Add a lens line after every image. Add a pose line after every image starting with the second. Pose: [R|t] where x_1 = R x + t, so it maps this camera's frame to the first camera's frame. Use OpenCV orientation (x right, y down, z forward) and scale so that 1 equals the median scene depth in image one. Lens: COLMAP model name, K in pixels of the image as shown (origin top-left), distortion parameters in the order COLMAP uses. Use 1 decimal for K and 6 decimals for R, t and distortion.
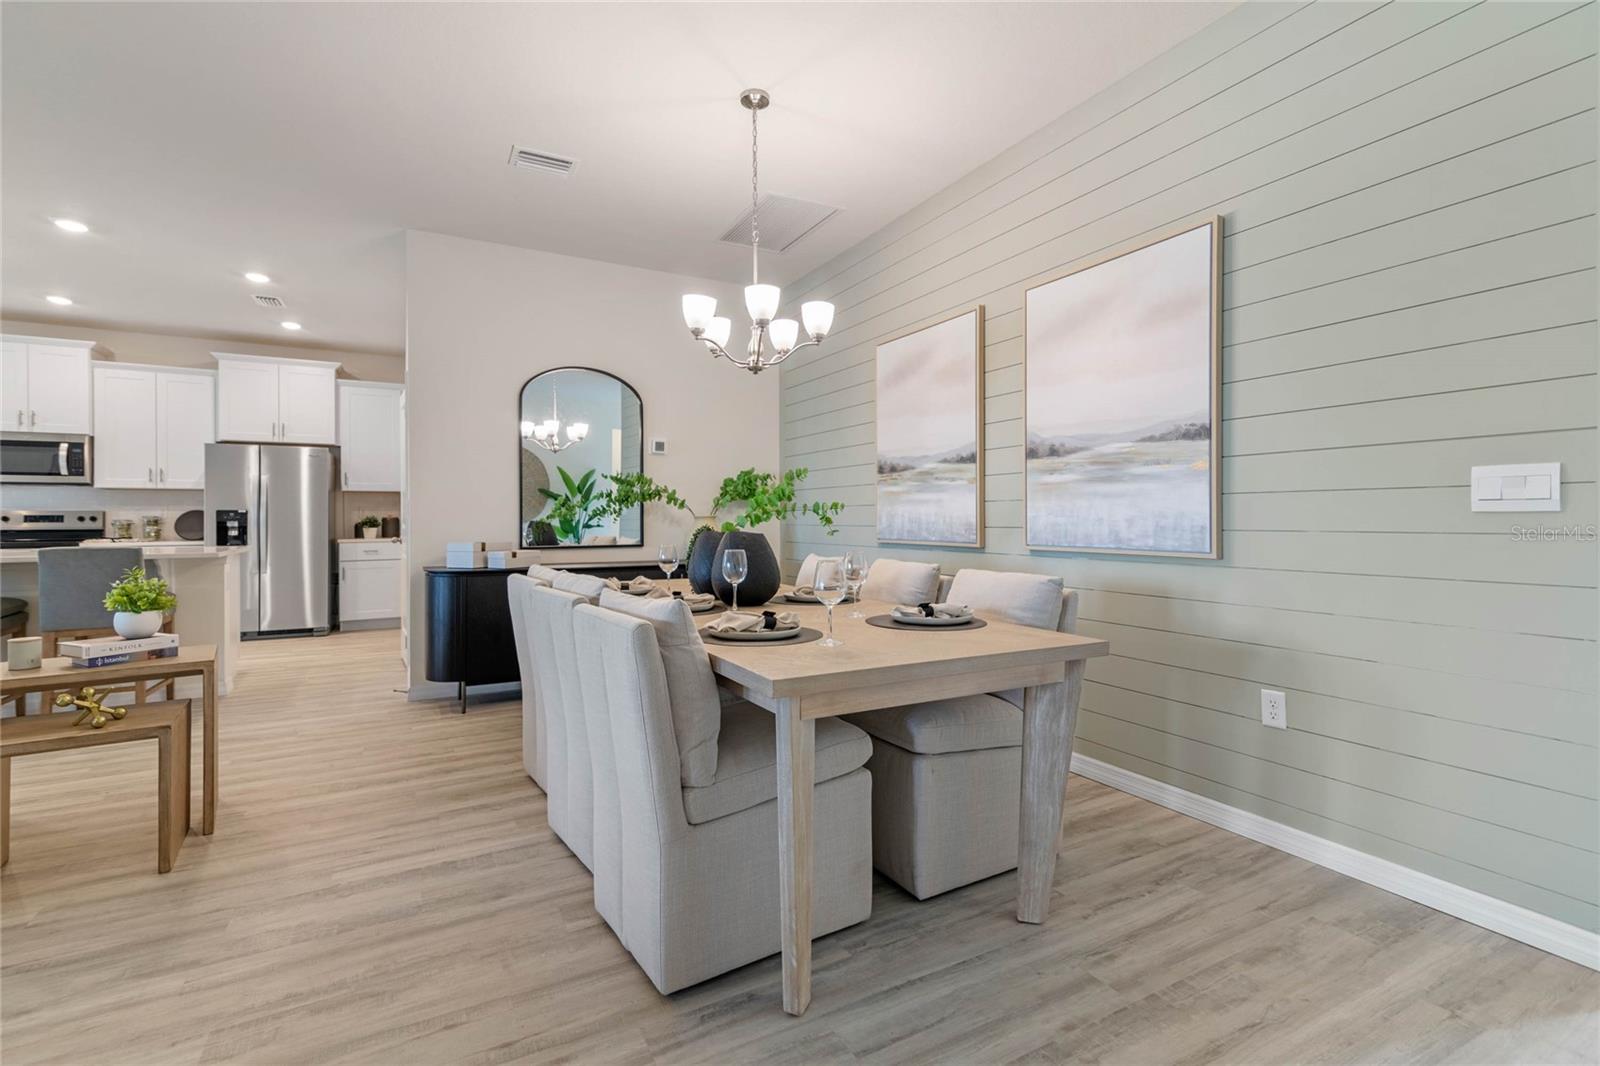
lens RADIAL K [[727.1, 0, 799.0], [0, 727.1, 520.9], [0, 0, 1]] dist [0.014590, -0.001097]
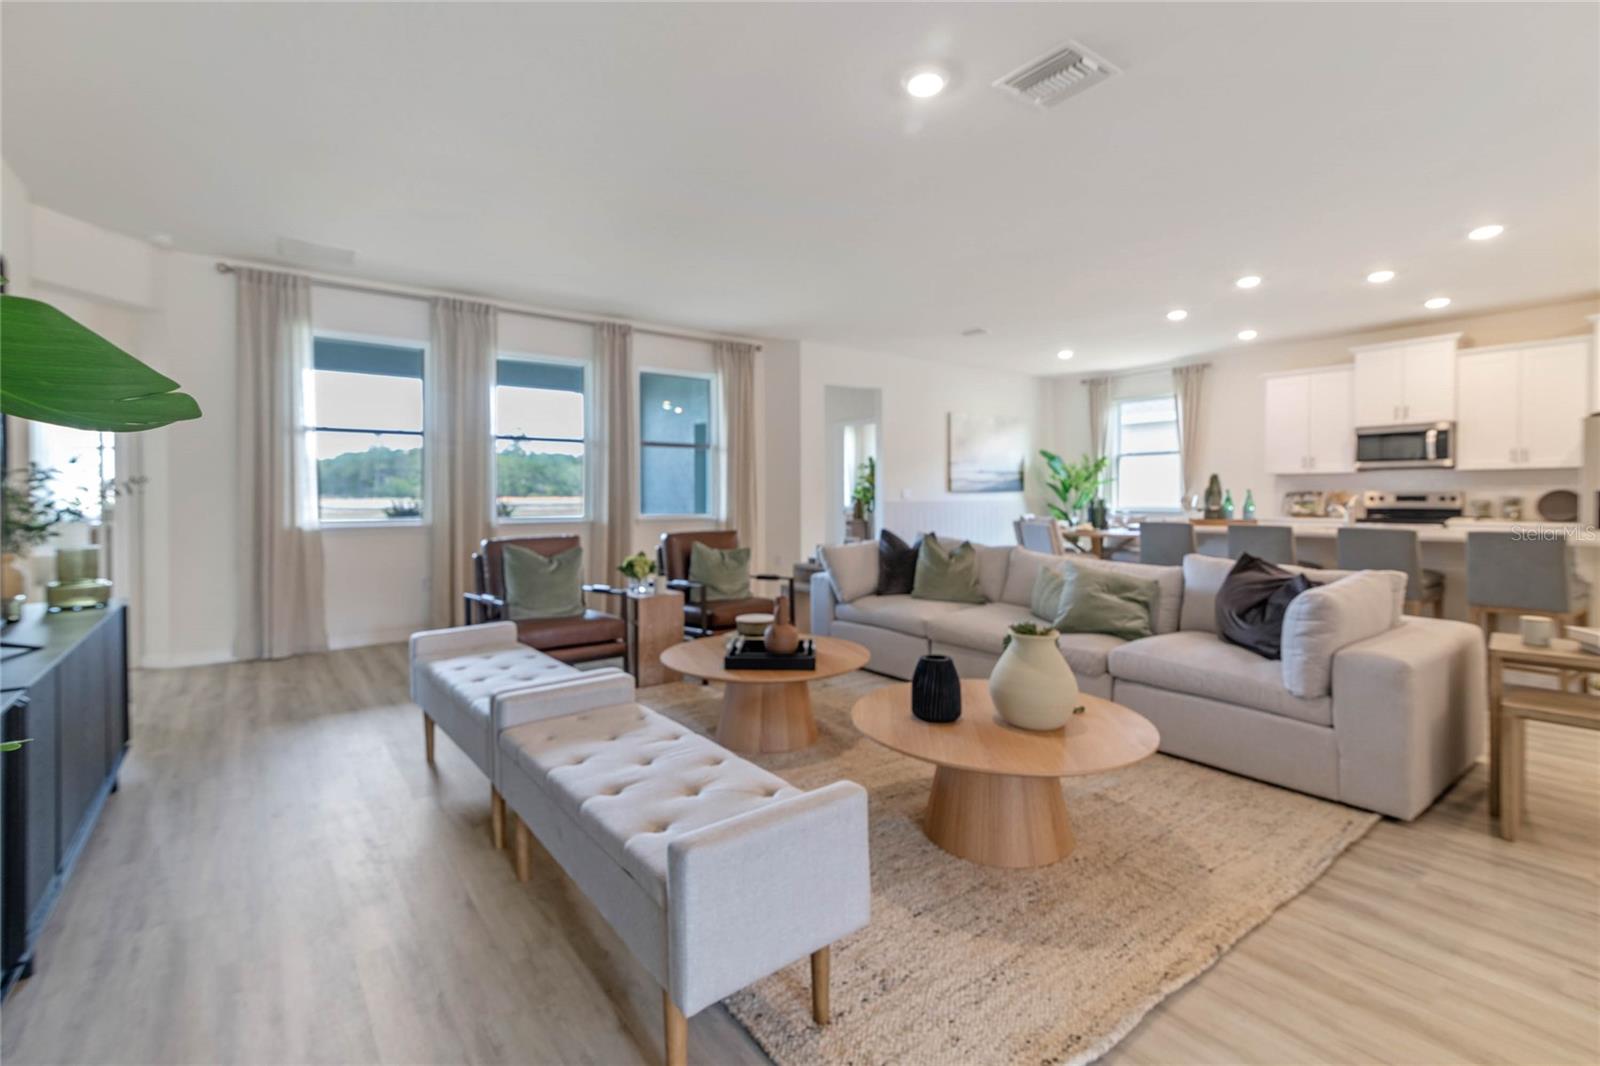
lens RADIAL K [[730.4, 0, 797.2], [0, 730.4, 501.9], [0, 0, 1]] dist [0.012670, -0.000533]
pose [[0.147506, 0.012710, -0.988980, -0.070106], [-0.000579, 0.999918, 0.012764, -0.020751], [0.989061, -0.001311, 0.147501, -0.188981]]
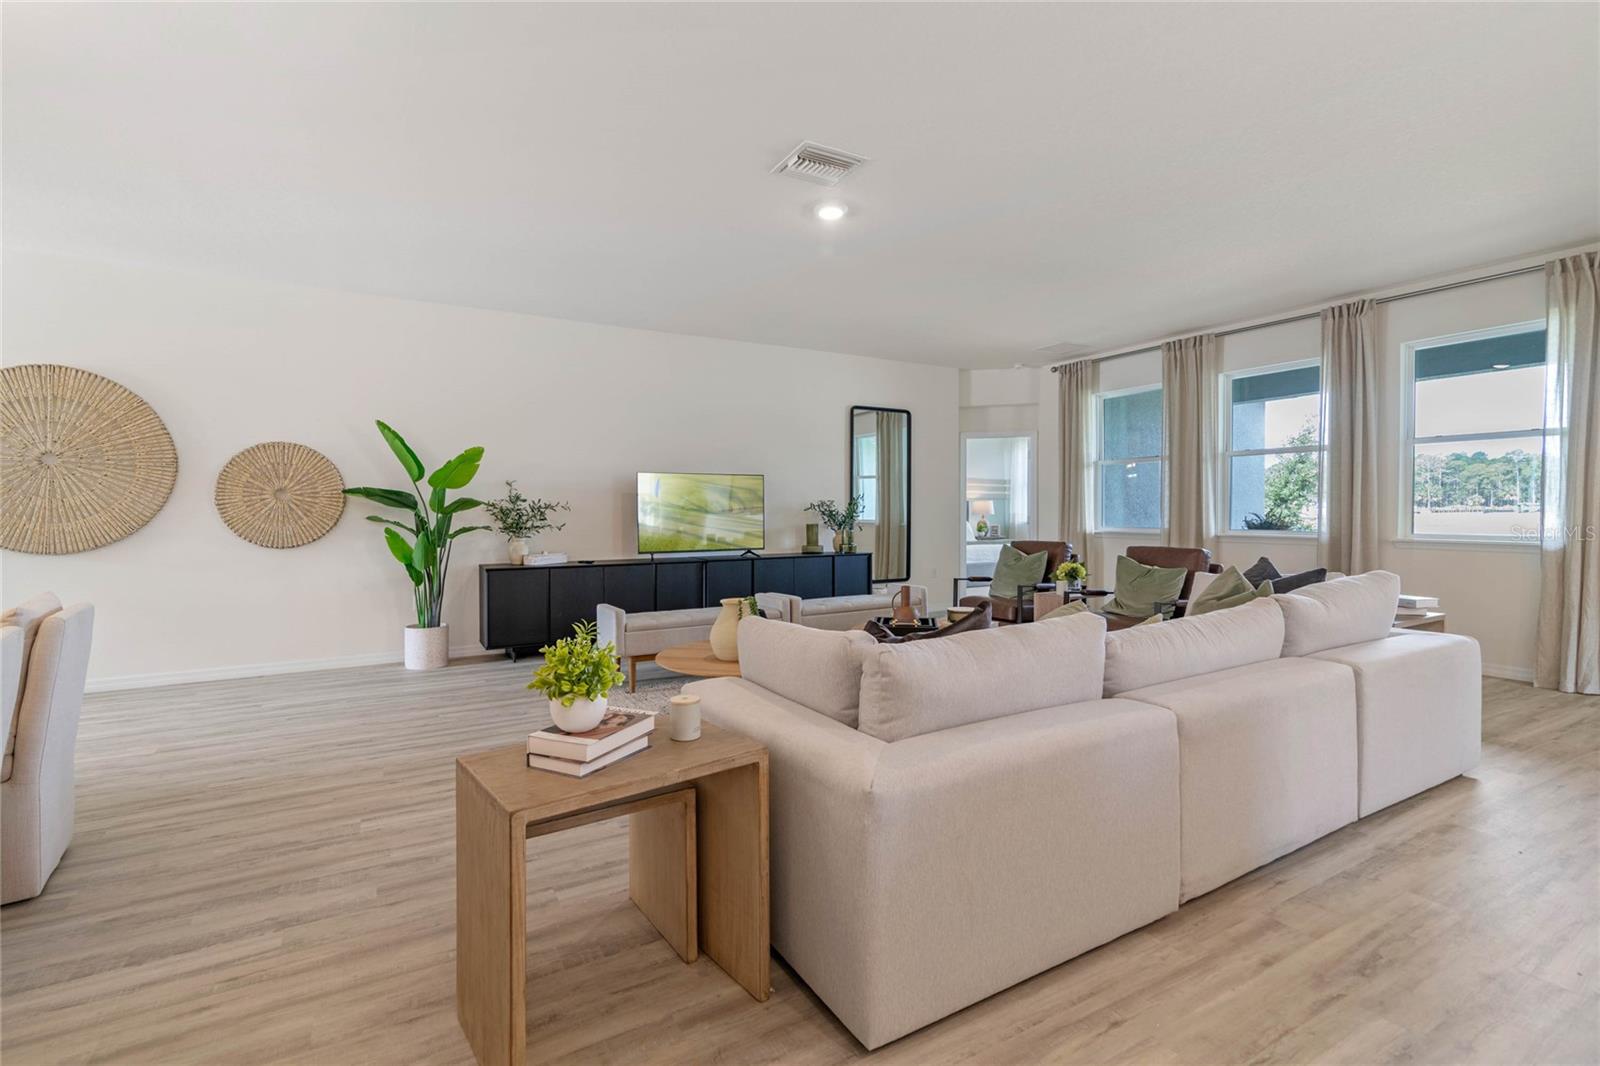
lens RADIAL K [[727.1, 0, 799.0], [0, 727.1, 520.9], [0, 0, 1]] dist [0.014590, -0.001097]
pose [[-0.999642, 0.007983, -0.025518, -0.776940], [0.007506, 0.999796, 0.018729, -0.025674], [0.025662, 0.018531, -0.999499, 1.183971]]
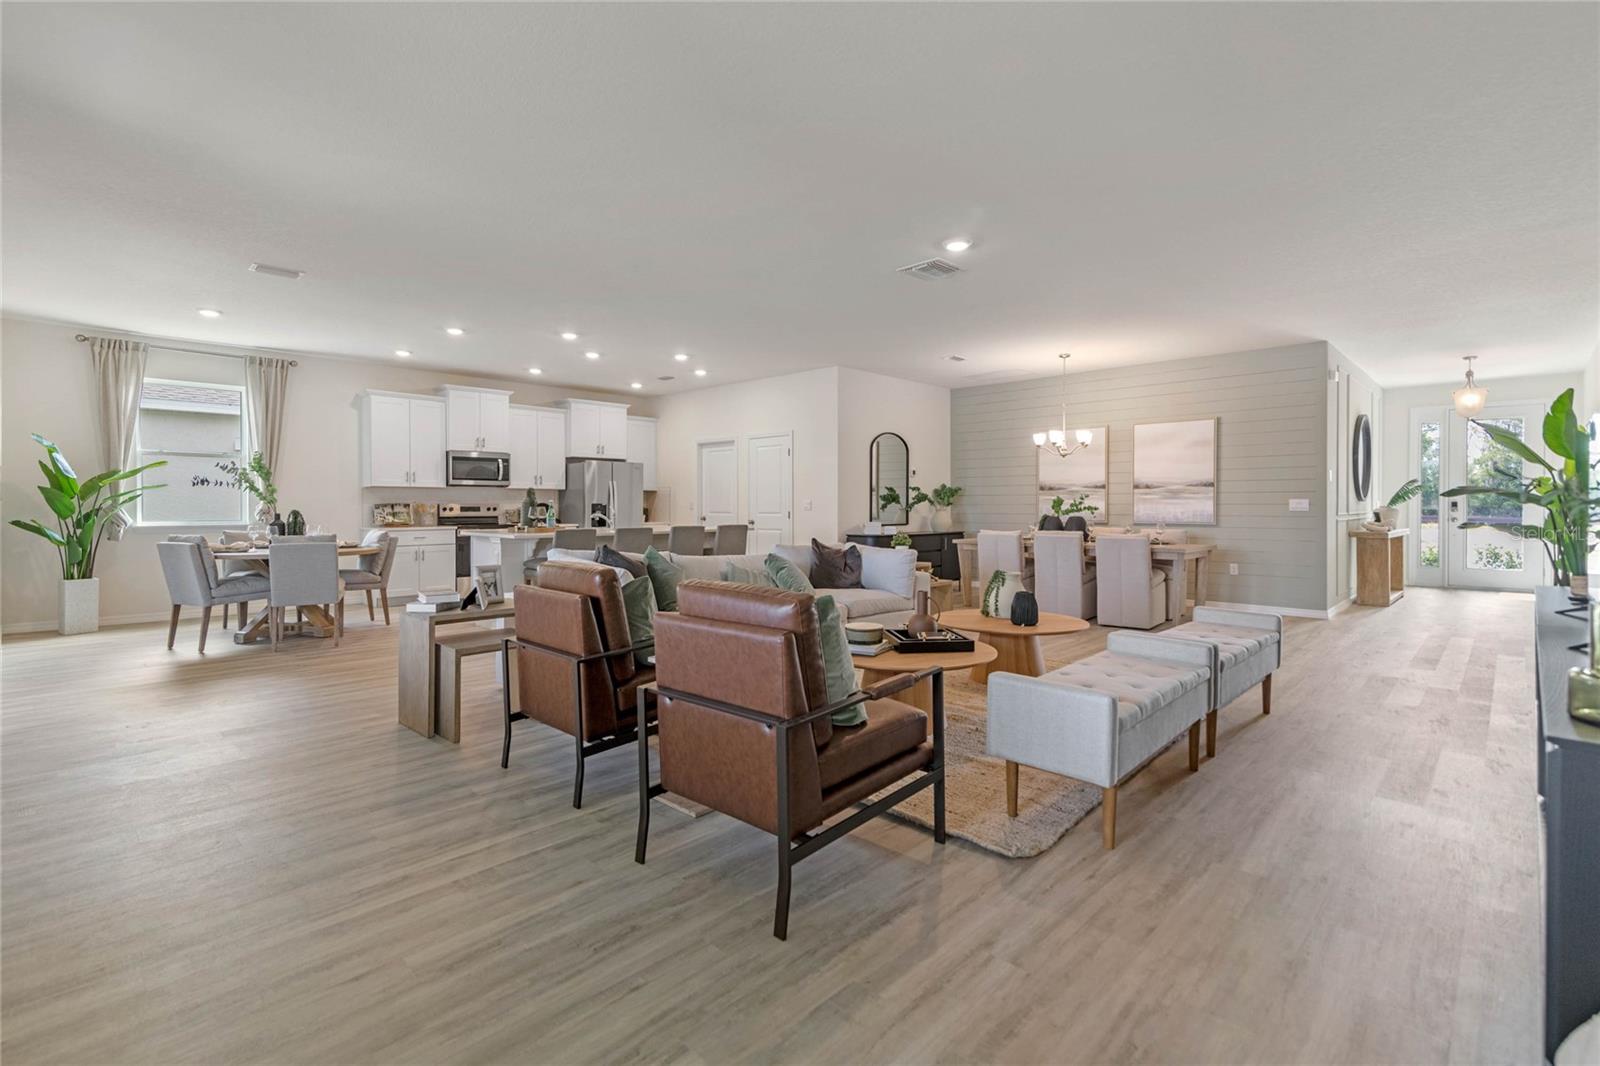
lens RADIAL K [[734.4, 0, 795.0], [0, 734.4, 508.6], [0, 0, 1]] dist [0.012721, -0.000257]
pose [[0.954506, 0.001682, 0.298187, -1.513335], [-0.002277, 0.999996, 0.001647, -0.013739], [-0.298183, -0.002251, 0.954506, -1.076467]]
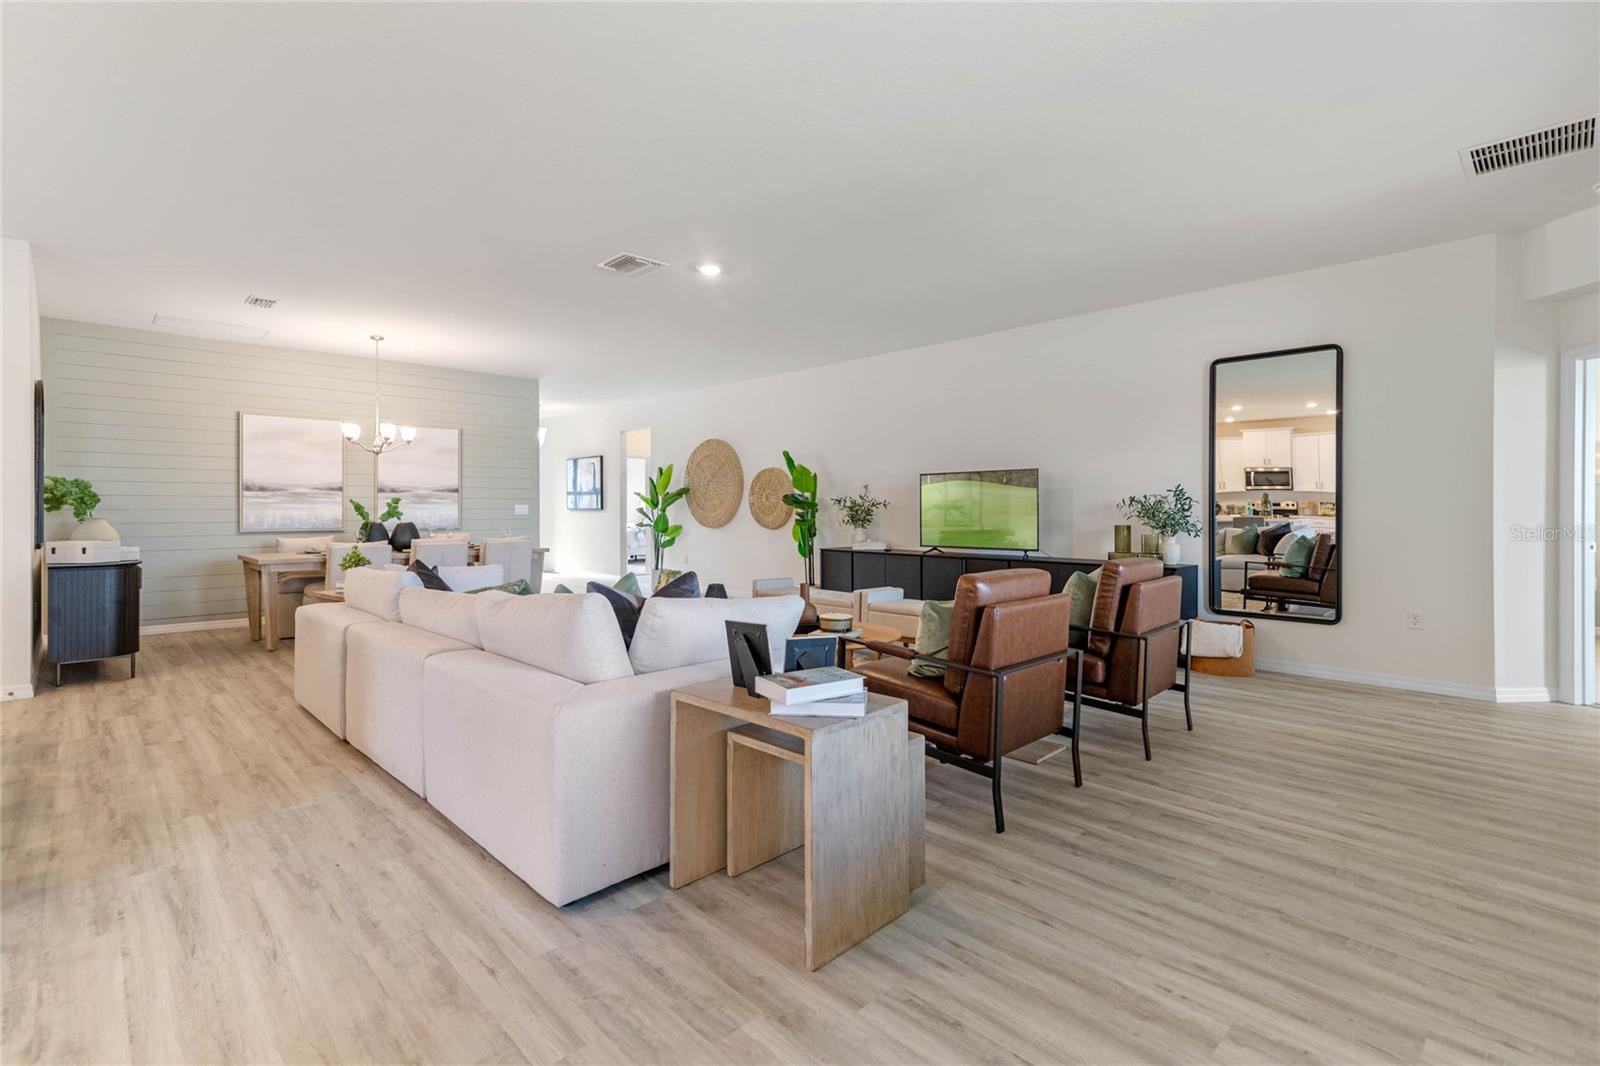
lens RADIAL K [[737.7, 0, 800.6], [0, 737.7, 488.5], [0, 0, 1]] dist [0.003459, 0.000110]
pose [[-0.271199, 0.033632, 0.961935, -2.243471], [0.005168, 0.999426, -0.033486, -0.007495], [-0.962509, -0.004111, -0.271217, 0.285700]]
